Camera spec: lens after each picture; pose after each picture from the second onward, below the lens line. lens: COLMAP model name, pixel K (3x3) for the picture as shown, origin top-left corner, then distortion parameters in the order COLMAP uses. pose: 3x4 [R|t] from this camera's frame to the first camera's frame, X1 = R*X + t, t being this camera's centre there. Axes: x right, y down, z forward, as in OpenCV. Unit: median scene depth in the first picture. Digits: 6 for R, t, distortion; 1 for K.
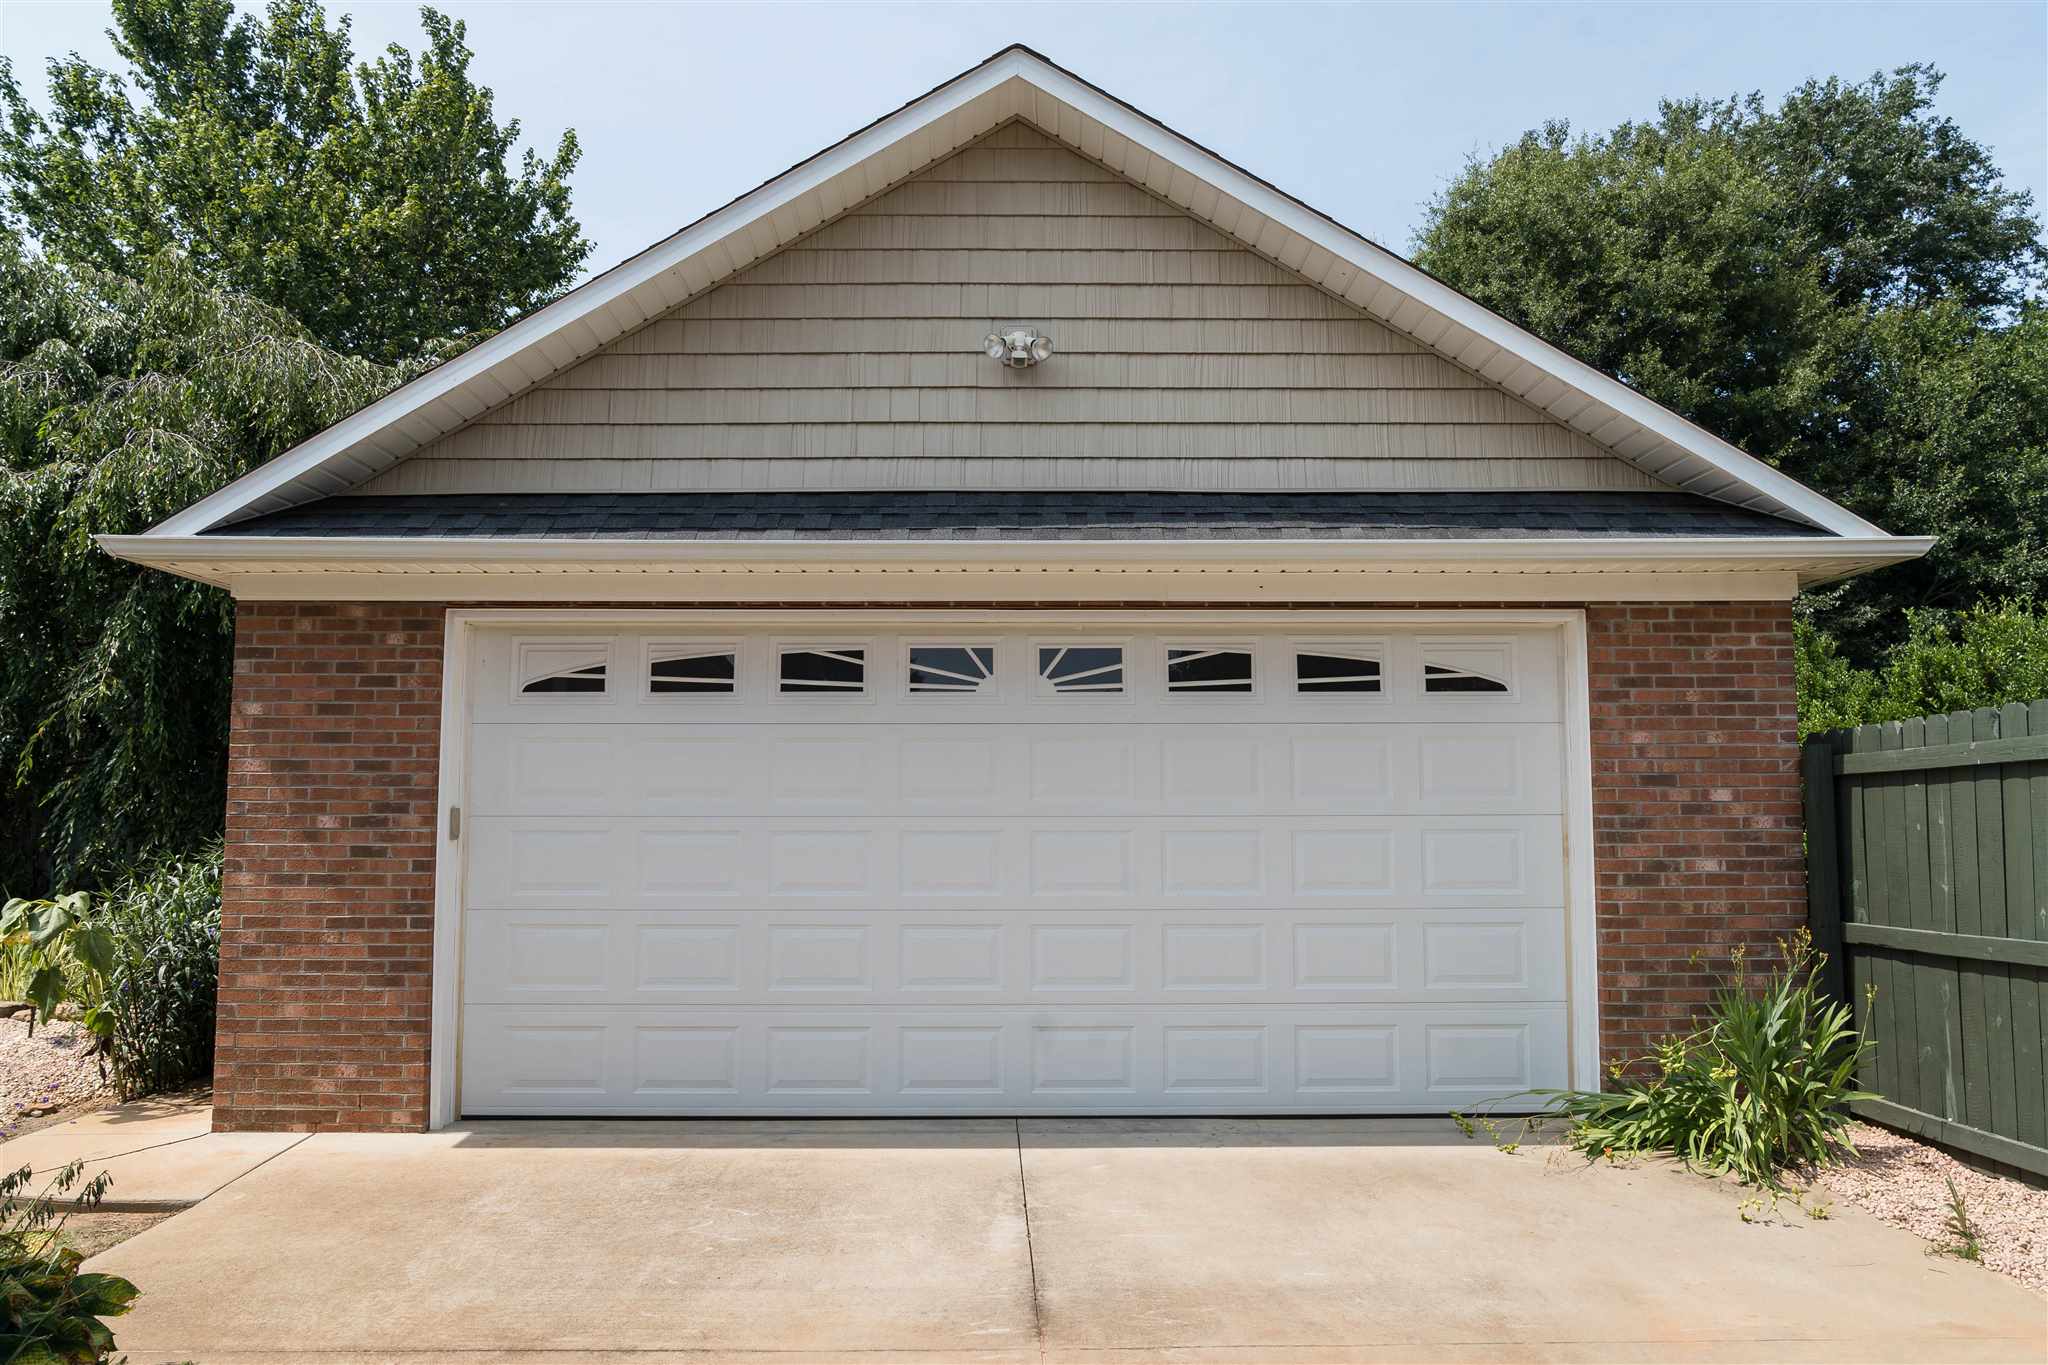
lens RADIAL K [[1396.8, 0, 1018.6], [0, 1396.8, 686.9], [0, 0, 1]] dist [-0.019364, -0.001901]
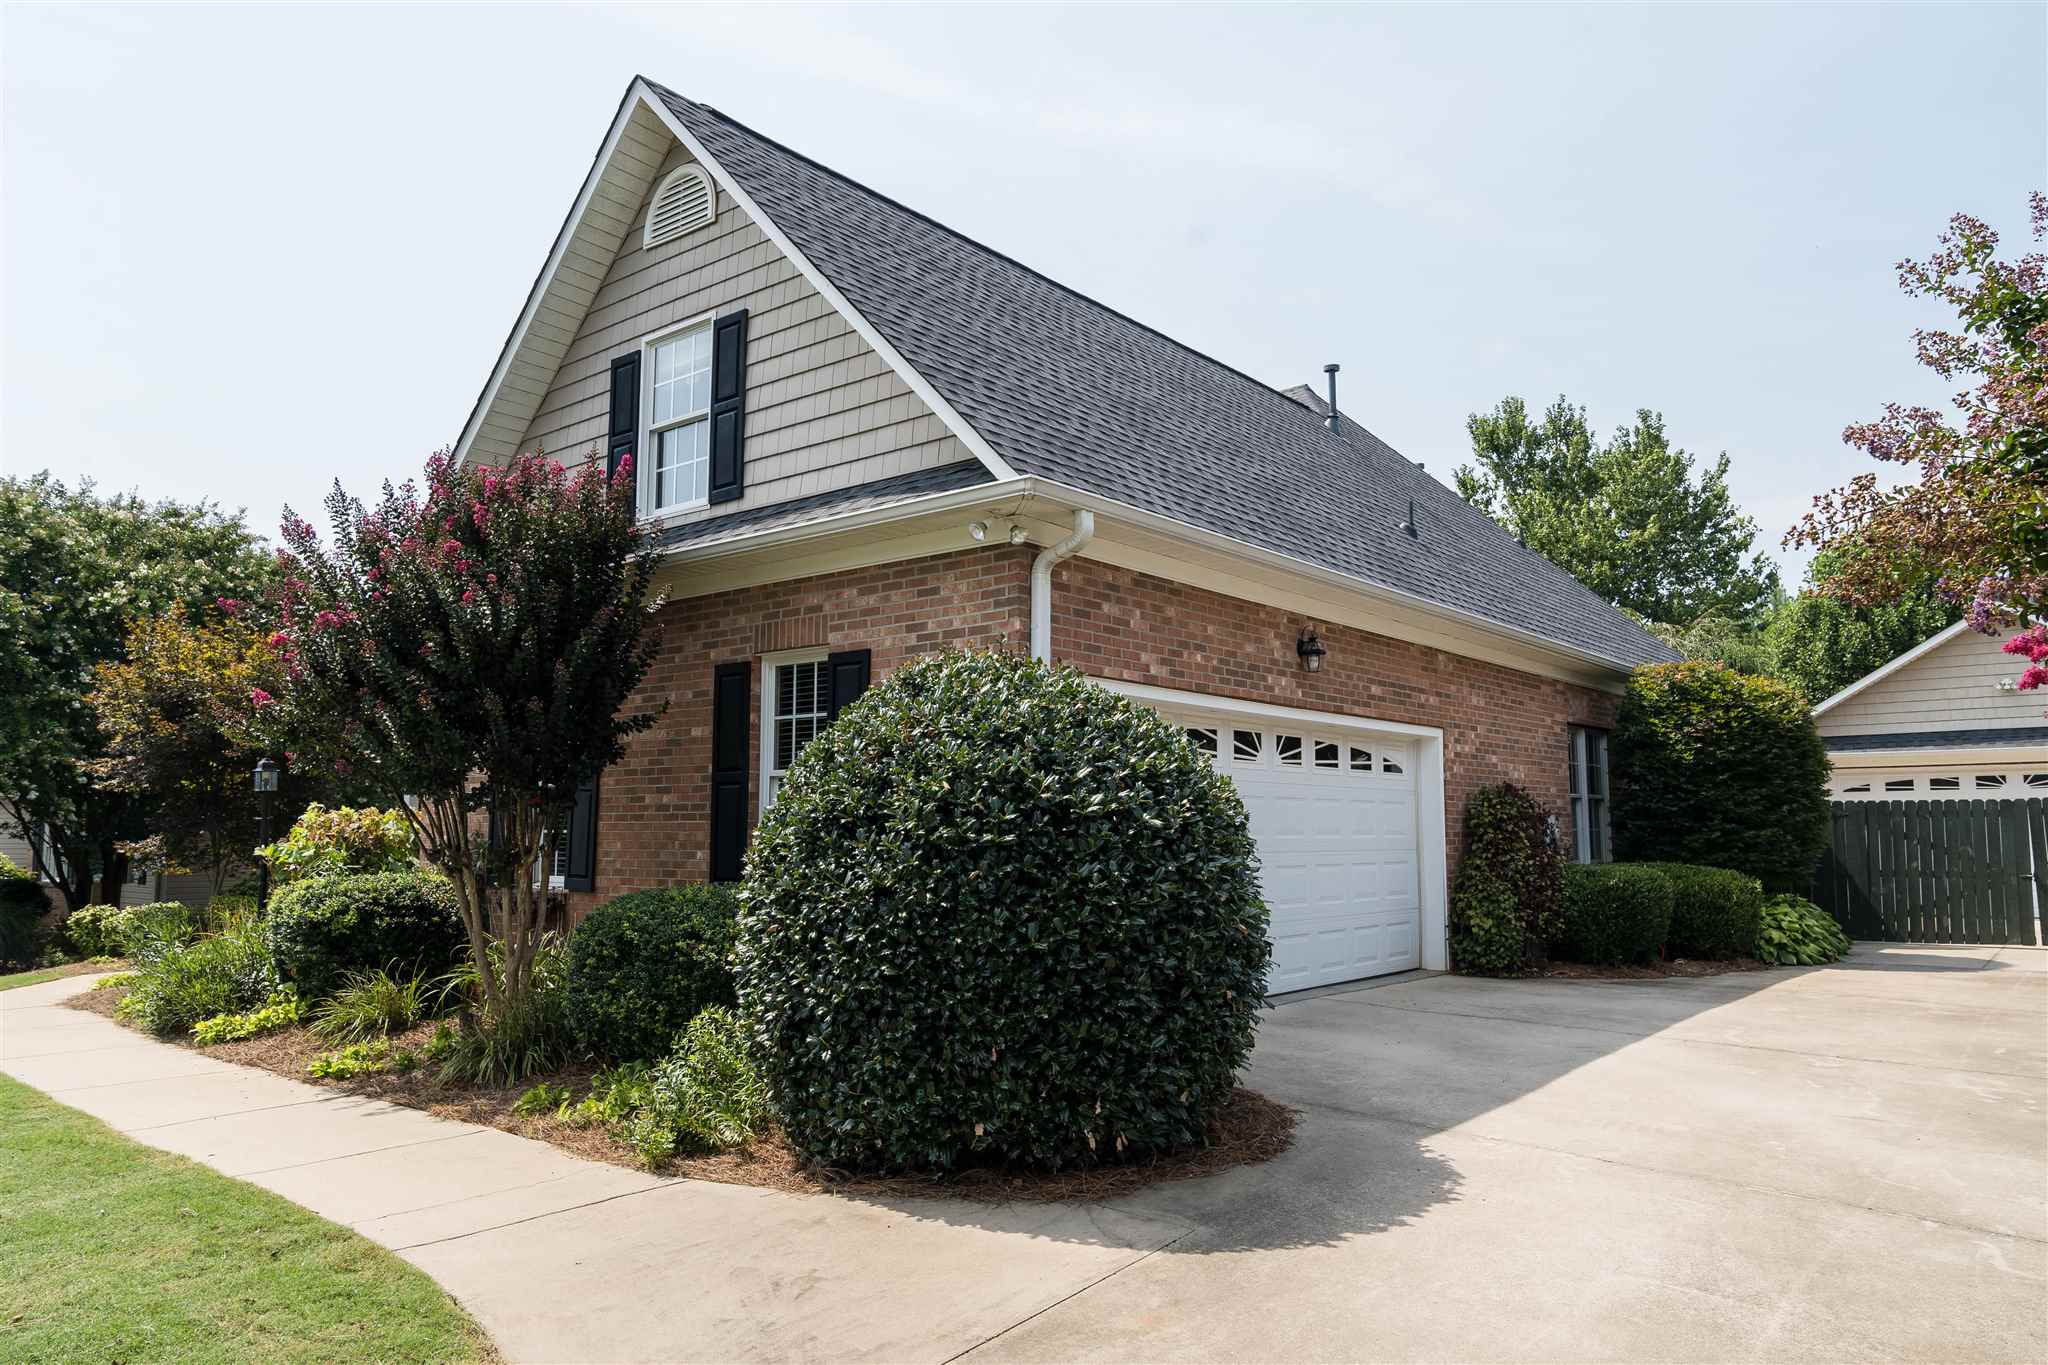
lens RADIAL K [[1396.8, 0, 1018.2], [0, 1396.8, 685.9], [0, 0, 1]] dist [-0.019364, -0.001901]
pose [[0.769460, -0.073024, -0.634506, 0.266941], [0.051555, 0.997302, -0.052258, -0.184100], [0.636611, 0.007498, 0.771149, -2.913498]]
